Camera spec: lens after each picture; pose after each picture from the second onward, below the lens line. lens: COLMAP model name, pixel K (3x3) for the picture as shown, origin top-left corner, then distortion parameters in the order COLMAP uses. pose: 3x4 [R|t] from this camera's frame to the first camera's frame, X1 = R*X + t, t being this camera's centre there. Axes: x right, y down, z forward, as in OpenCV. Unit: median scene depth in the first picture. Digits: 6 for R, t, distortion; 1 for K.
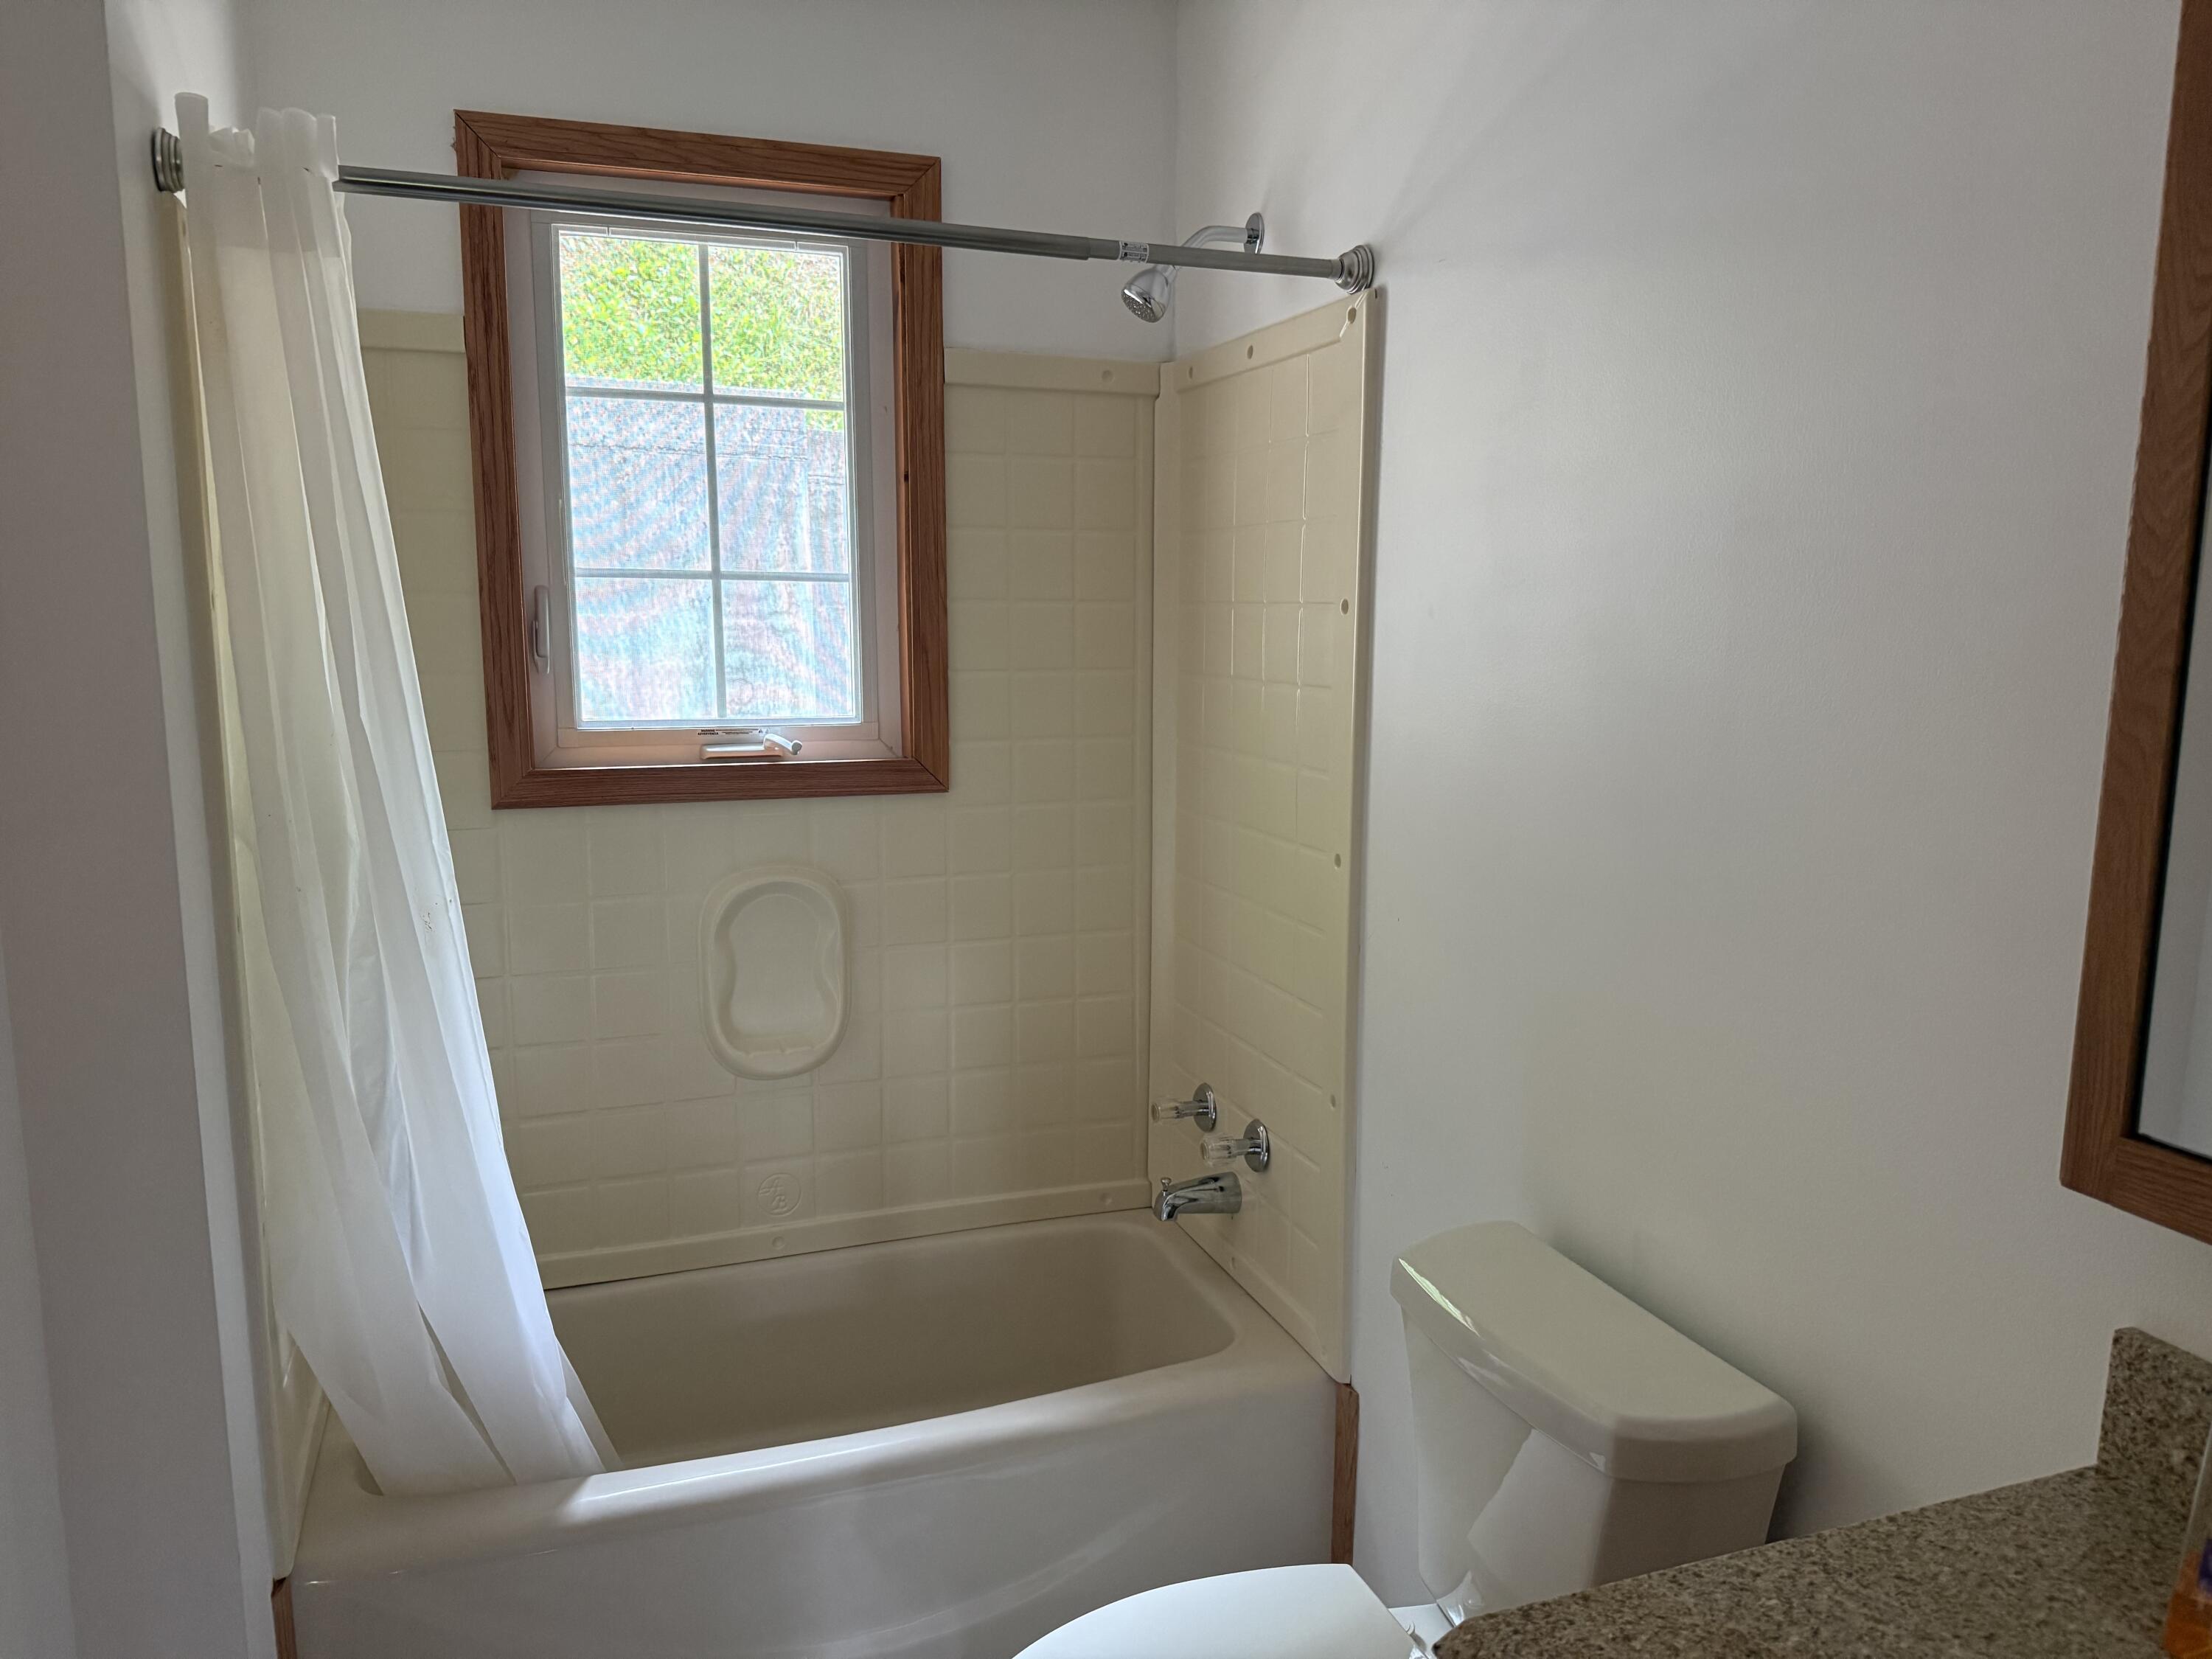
lens RADIAL K [[1552.3, 0, 1109.1], [0, 1552.3, 827.8], [0, 0, 1]] dist [-0.009795, -0.002638]
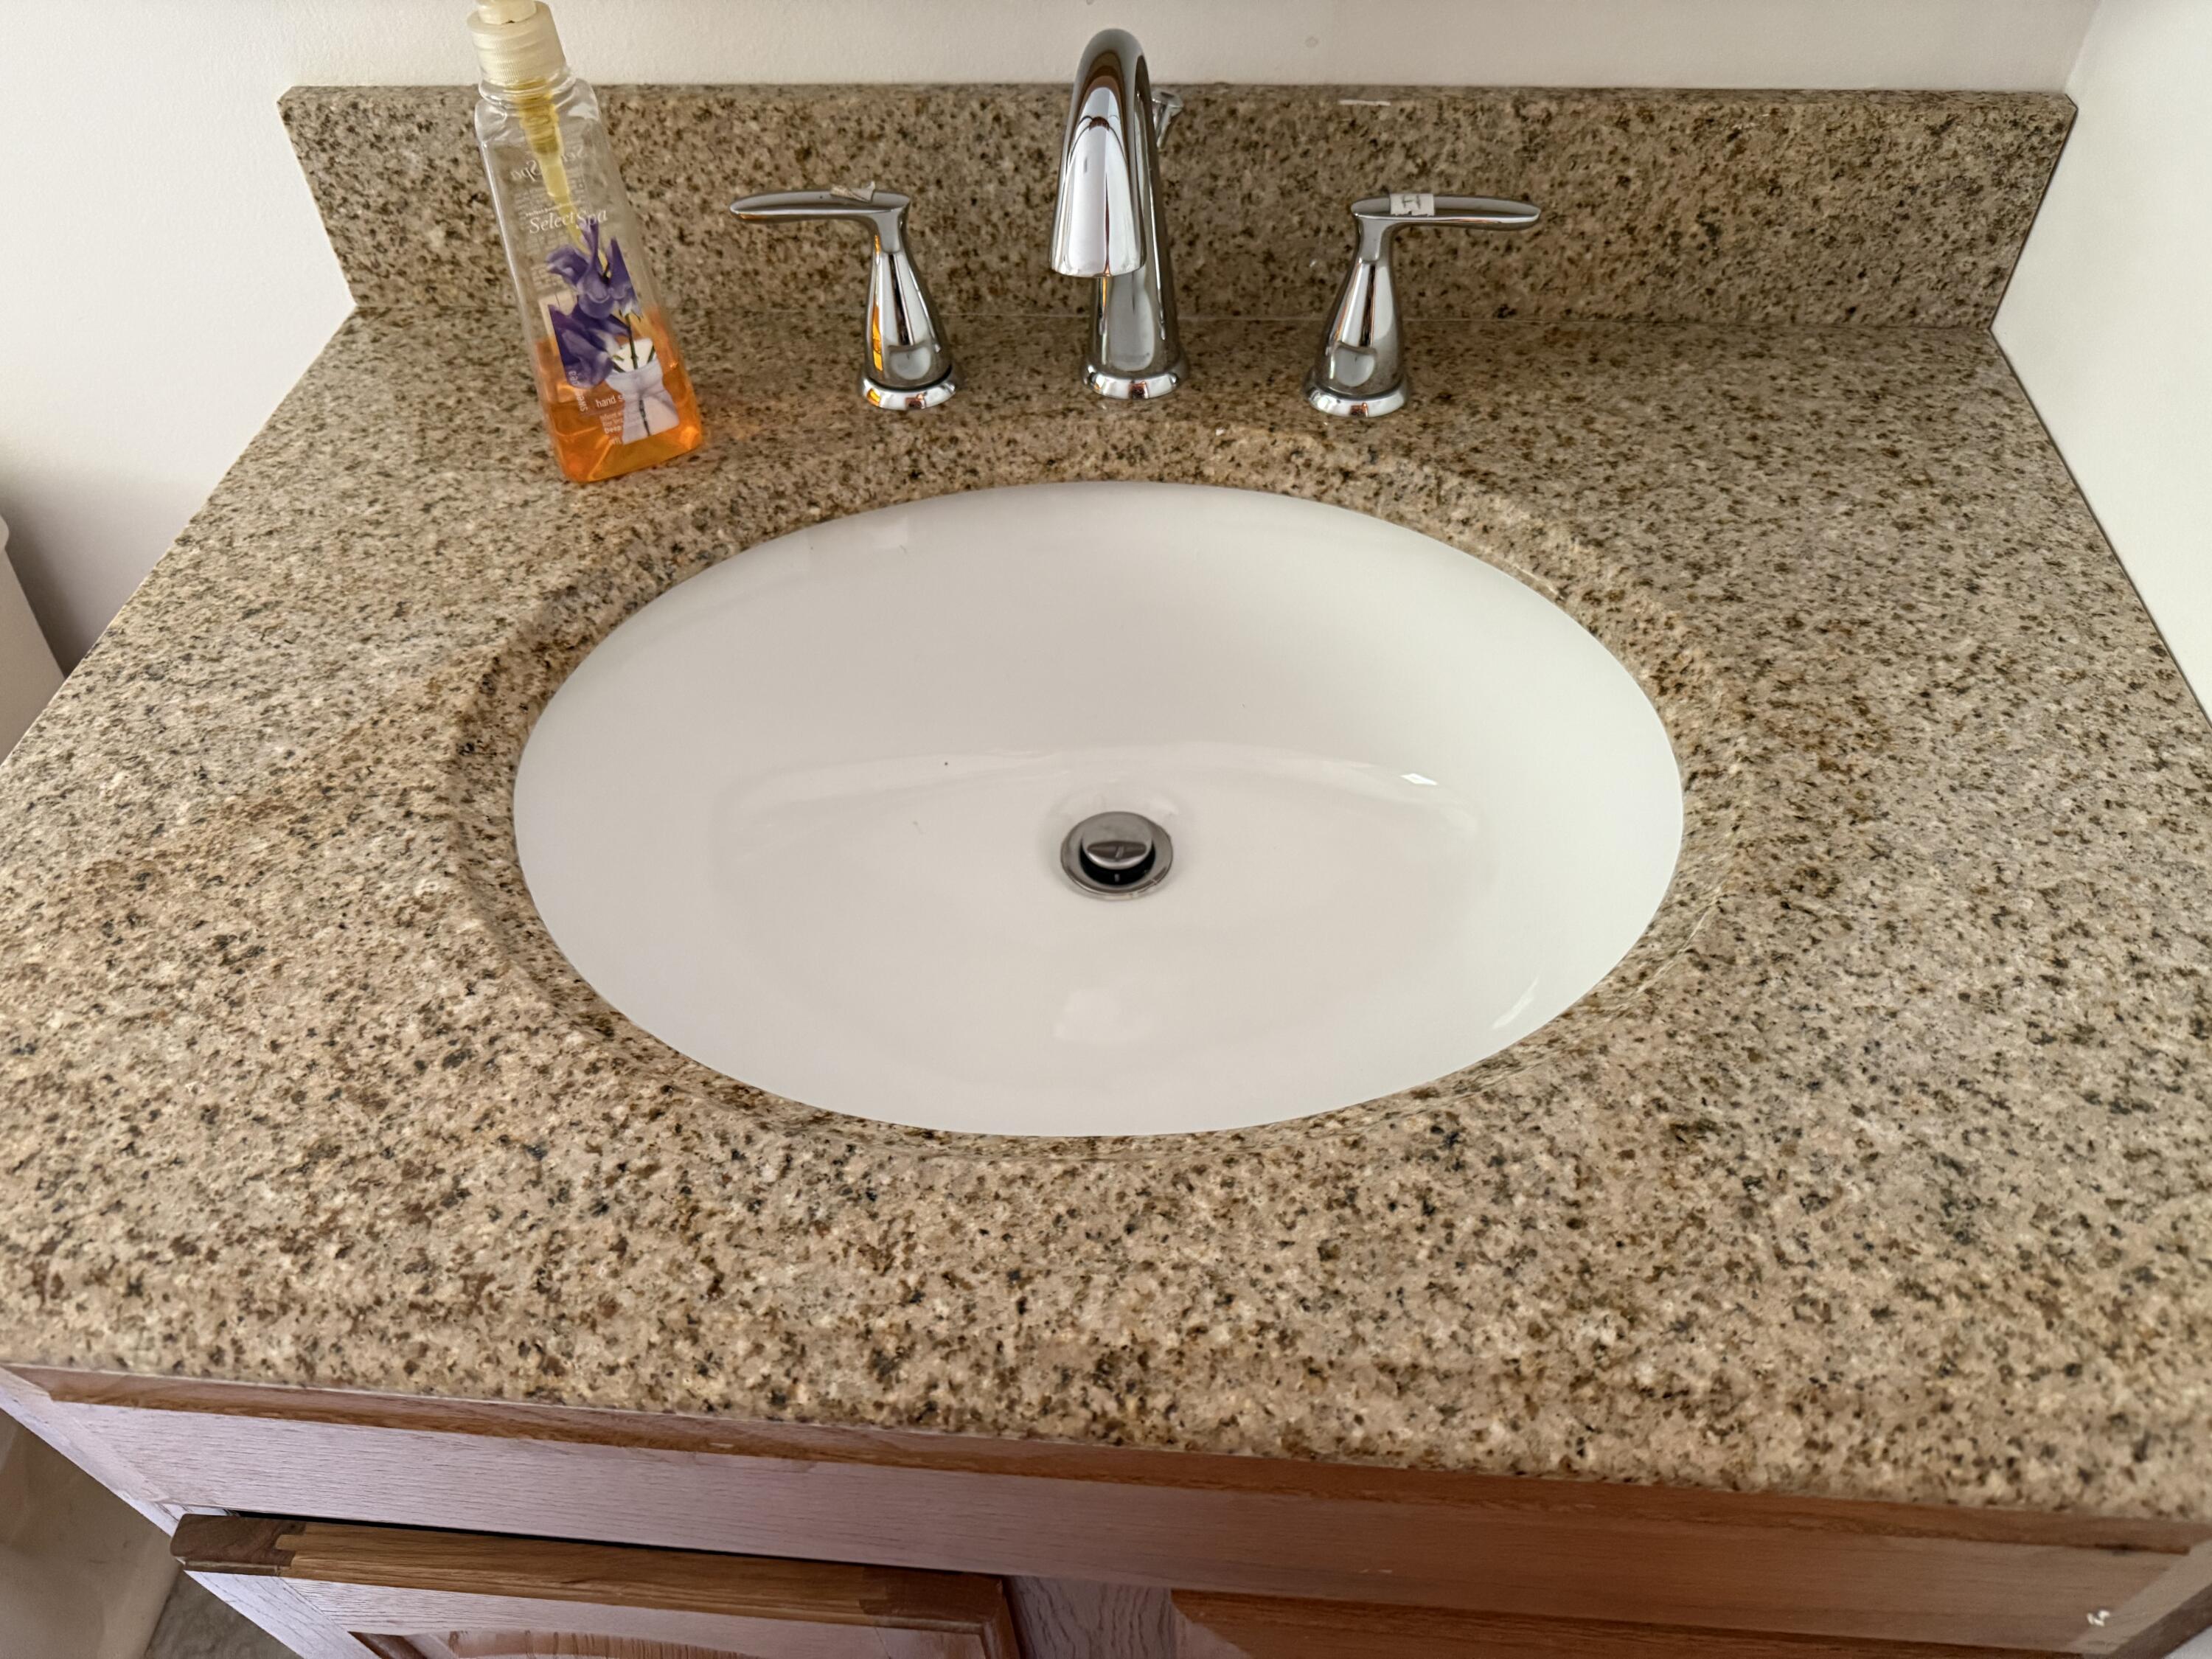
lens RADIAL K [[1552.3, 0, 1103.5], [0, 1552.3, 827.1], [0, 0, 1]] dist [-0.009795, -0.002638]
pose [[0.405781, -0.693539, 0.595270, 0.199911], [0.167468, 0.696694, 0.697547, 0.148914], [-0.898497, -0.183363, 0.398850, 0.384877]]
